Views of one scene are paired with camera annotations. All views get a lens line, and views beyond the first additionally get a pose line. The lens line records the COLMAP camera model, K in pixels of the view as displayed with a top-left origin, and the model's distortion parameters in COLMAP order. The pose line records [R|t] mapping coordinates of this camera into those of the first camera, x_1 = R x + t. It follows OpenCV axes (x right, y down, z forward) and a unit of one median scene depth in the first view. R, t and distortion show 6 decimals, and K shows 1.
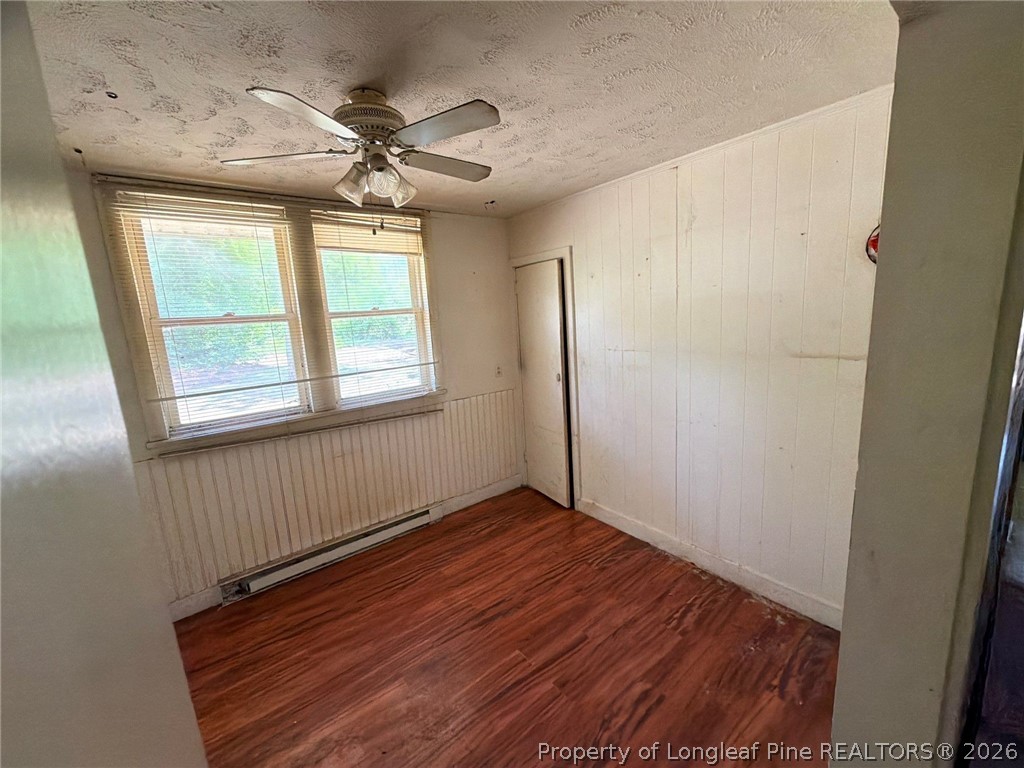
lens RADIAL K [[407.6, 0, 513.3], [0, 407.6, 382.0], [0, 0, 1]] dist [0.002121, 0.000128]
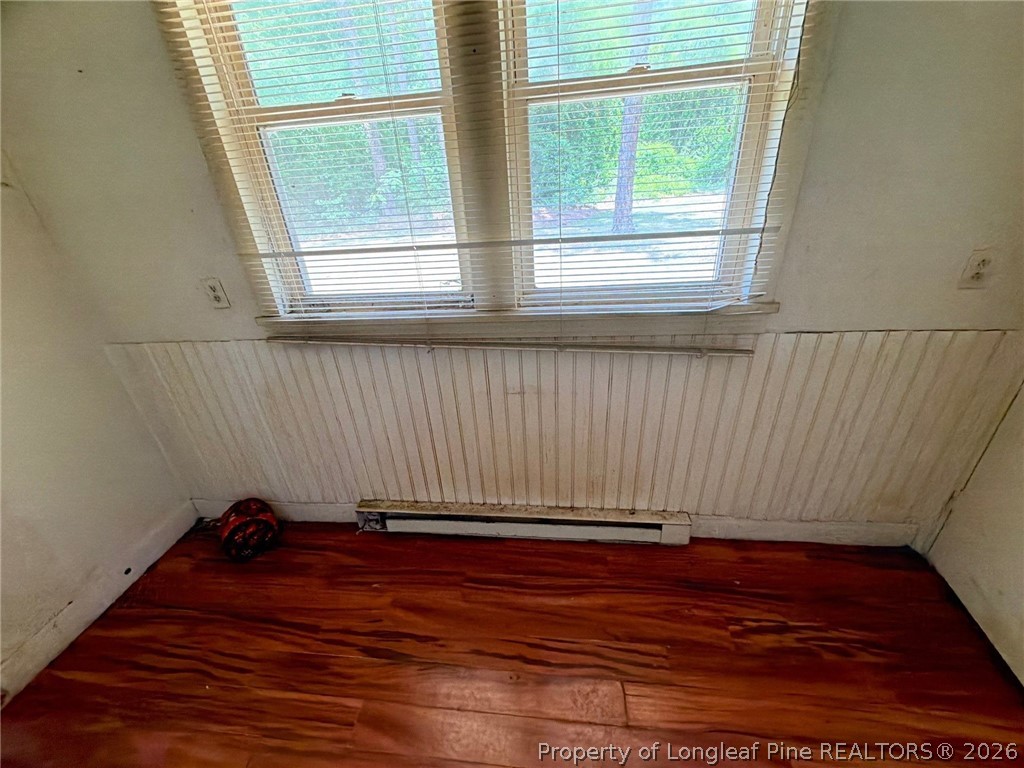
lens RADIAL K [[407.6, 0, 512.5], [0, 407.6, 379.4], [0, 0, 1]] dist [0.002121, 0.000128]
pose [[0.713311, 0.331042, -0.617737, -0.087892], [-0.095817, 0.919201, 0.381954, -0.044877], [0.694267, -0.213262, 0.687395, 0.584891]]
